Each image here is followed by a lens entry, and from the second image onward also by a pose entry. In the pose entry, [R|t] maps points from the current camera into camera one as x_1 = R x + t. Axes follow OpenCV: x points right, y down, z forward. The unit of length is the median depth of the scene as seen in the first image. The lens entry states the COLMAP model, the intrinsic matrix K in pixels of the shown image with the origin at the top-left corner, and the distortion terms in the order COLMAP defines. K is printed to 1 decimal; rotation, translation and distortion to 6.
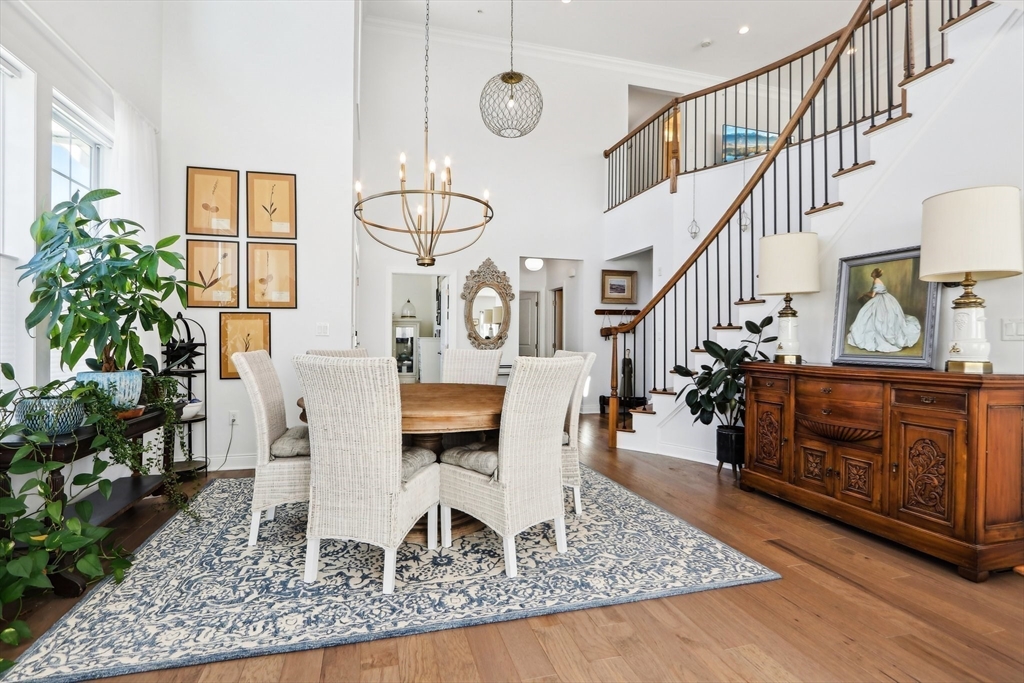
lens RADIAL K [[499.2, 0, 503.9], [0, 499.2, 340.0], [0, 0, 1]] dist [-0.019343, 0.000814]
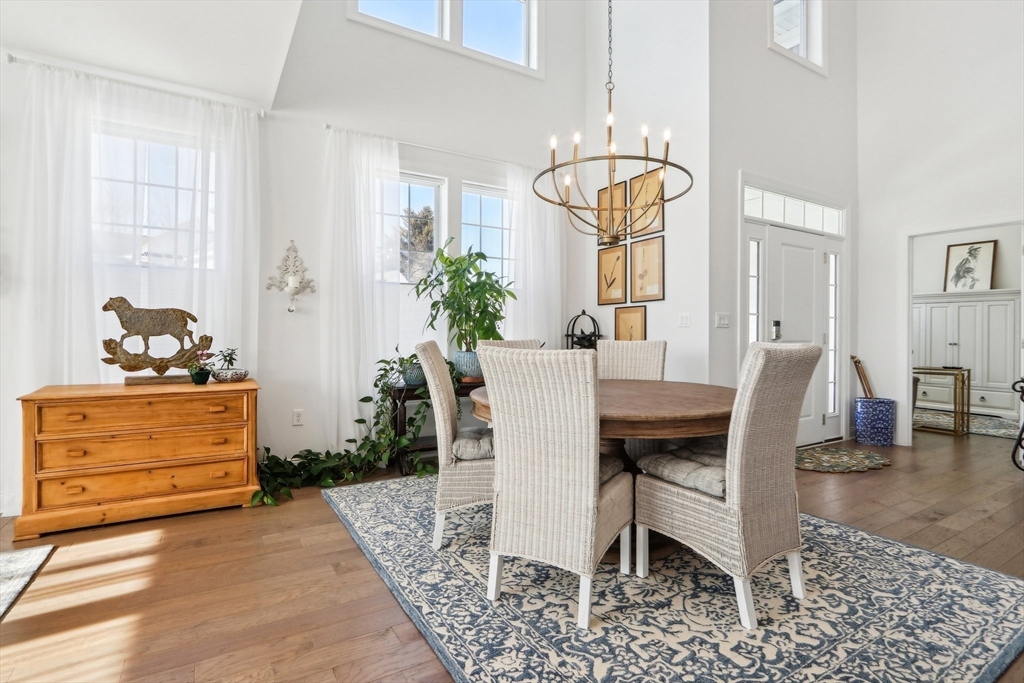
lens RADIAL K [[499.2, 0, 503.9], [0, 499.2, 340.0], [0, 0, 1]] dist [-0.019343, 0.000814]
pose [[0.263862, 0.012574, -0.964478, 0.826858], [0.001003, 0.999911, 0.013310, 0.006107], [0.964560, -0.004480, 0.263826, 0.757773]]
